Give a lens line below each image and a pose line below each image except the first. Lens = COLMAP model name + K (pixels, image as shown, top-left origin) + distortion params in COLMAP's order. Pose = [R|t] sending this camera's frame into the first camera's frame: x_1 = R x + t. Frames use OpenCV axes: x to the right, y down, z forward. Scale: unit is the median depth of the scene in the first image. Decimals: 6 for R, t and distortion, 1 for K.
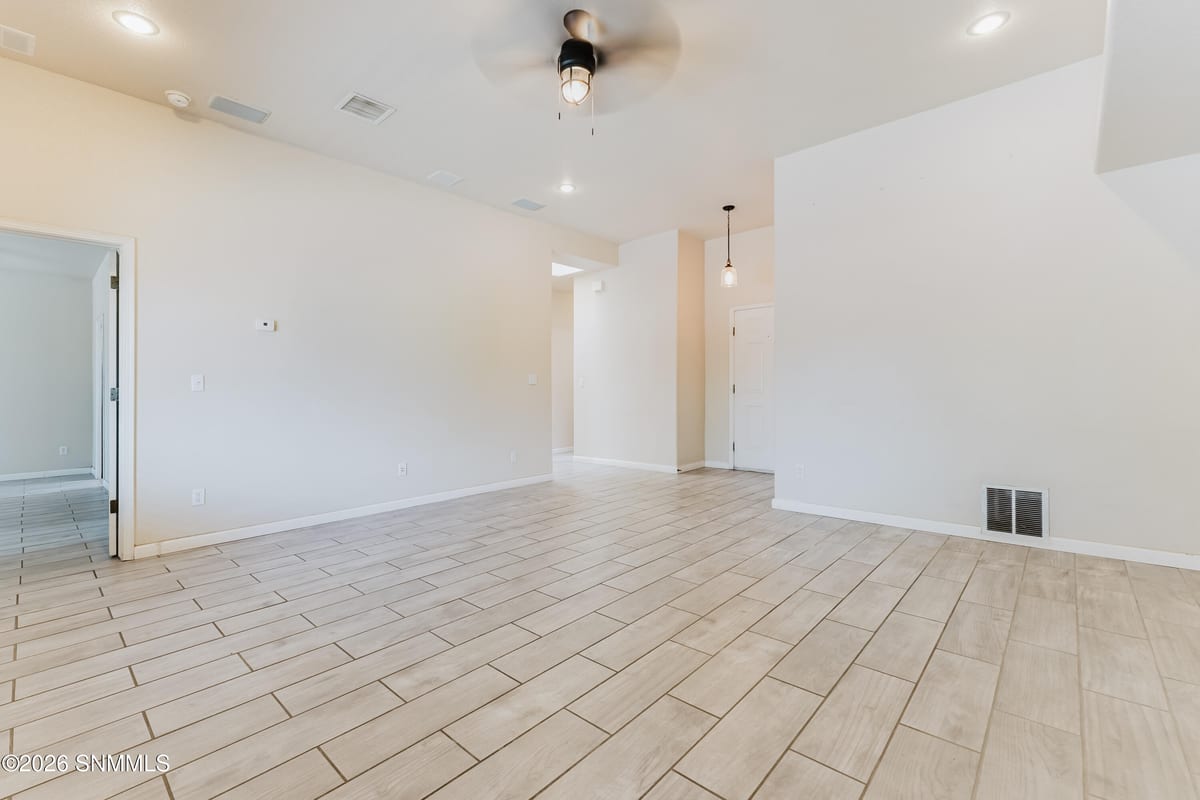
lens RADIAL K [[518.7, 0, 579.0], [0, 518.7, 398.2], [0, 0, 1]] dist [-0.000649, 0.000010]
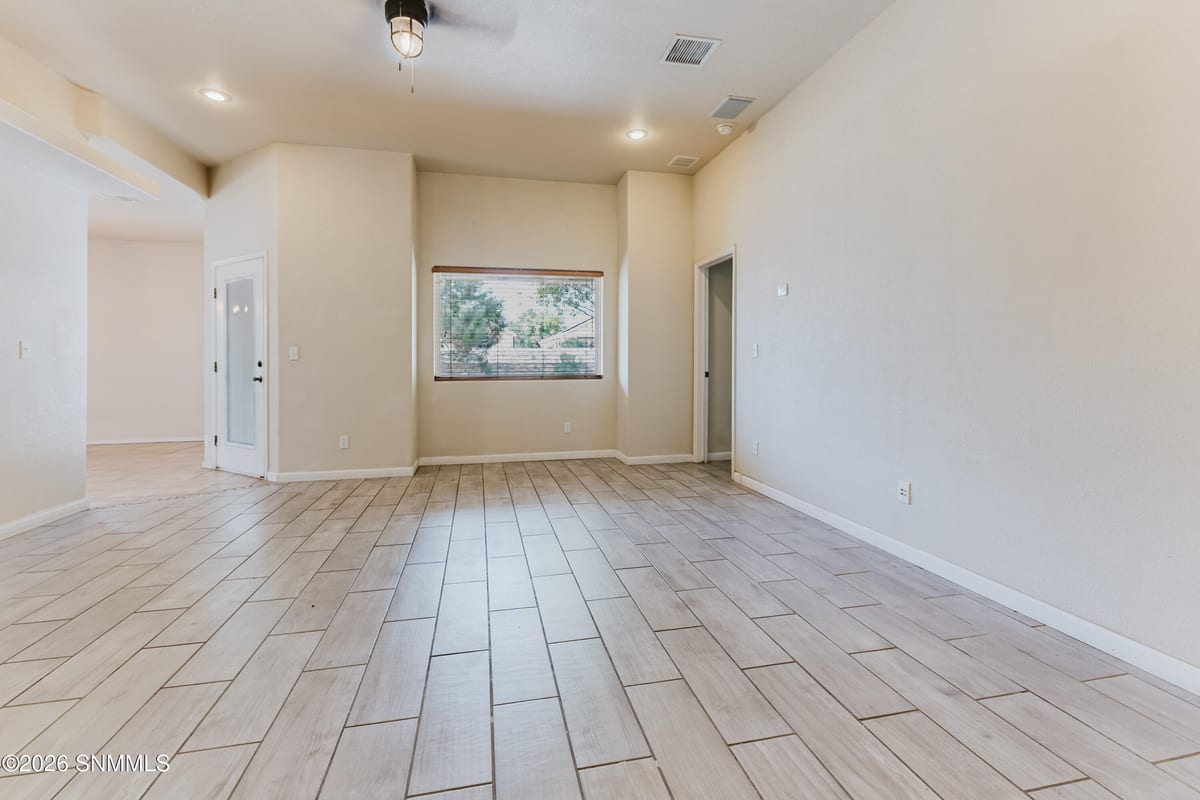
lens RADIAL K [[518.7, 0, 600.3], [0, 518.7, 356.1], [0, 0, 1]] dist [-0.000649, 0.000010]
pose [[-0.555741, 0.009686, -0.831299, 0.474393], [0.002511, 0.999947, 0.009972, -0.031866], [0.831351, 0.003454, -0.555736, 1.477309]]
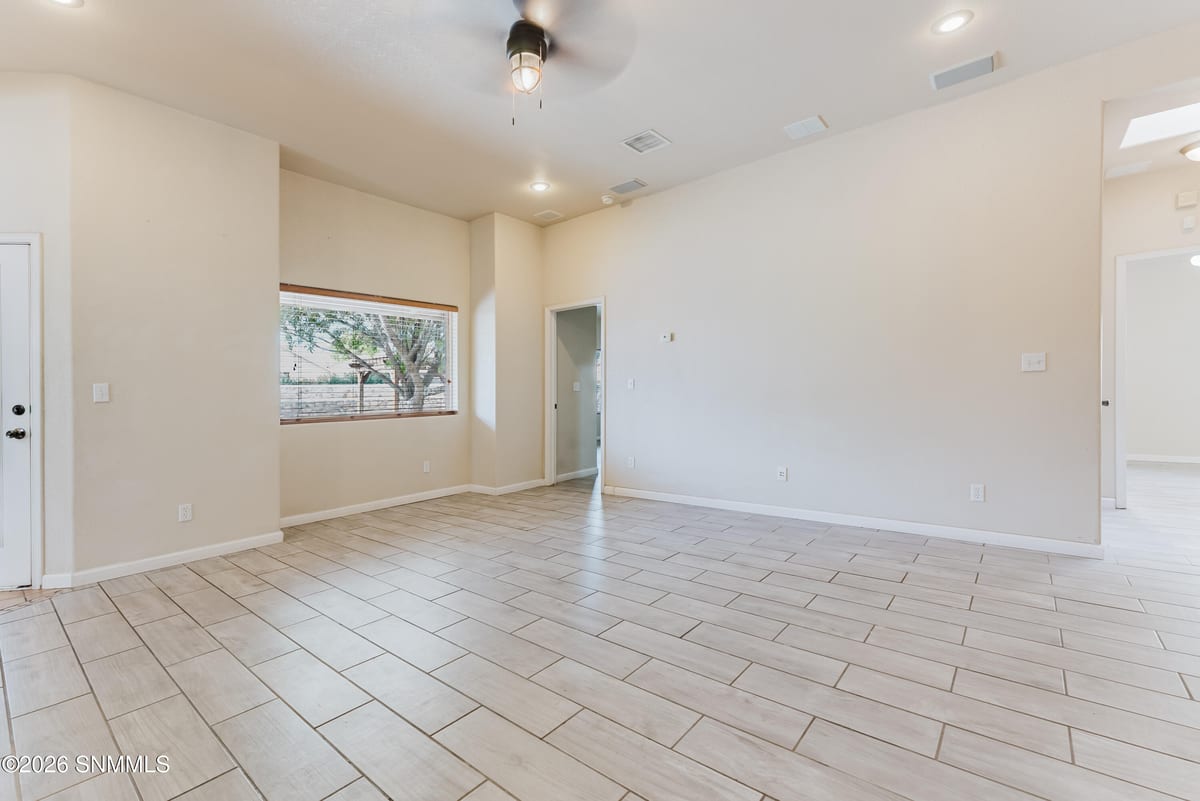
lens RADIAL K [[518.7, 0, 590.2], [0, 518.7, 391.9], [0, 0, 1]] dist [-0.000649, 0.000010]
pose [[0.062408, 0.013340, -0.997962, 0.772839], [0.010698, 0.999844, 0.014034, -0.032140], [0.997993, -0.011552, 0.062255, 0.863018]]
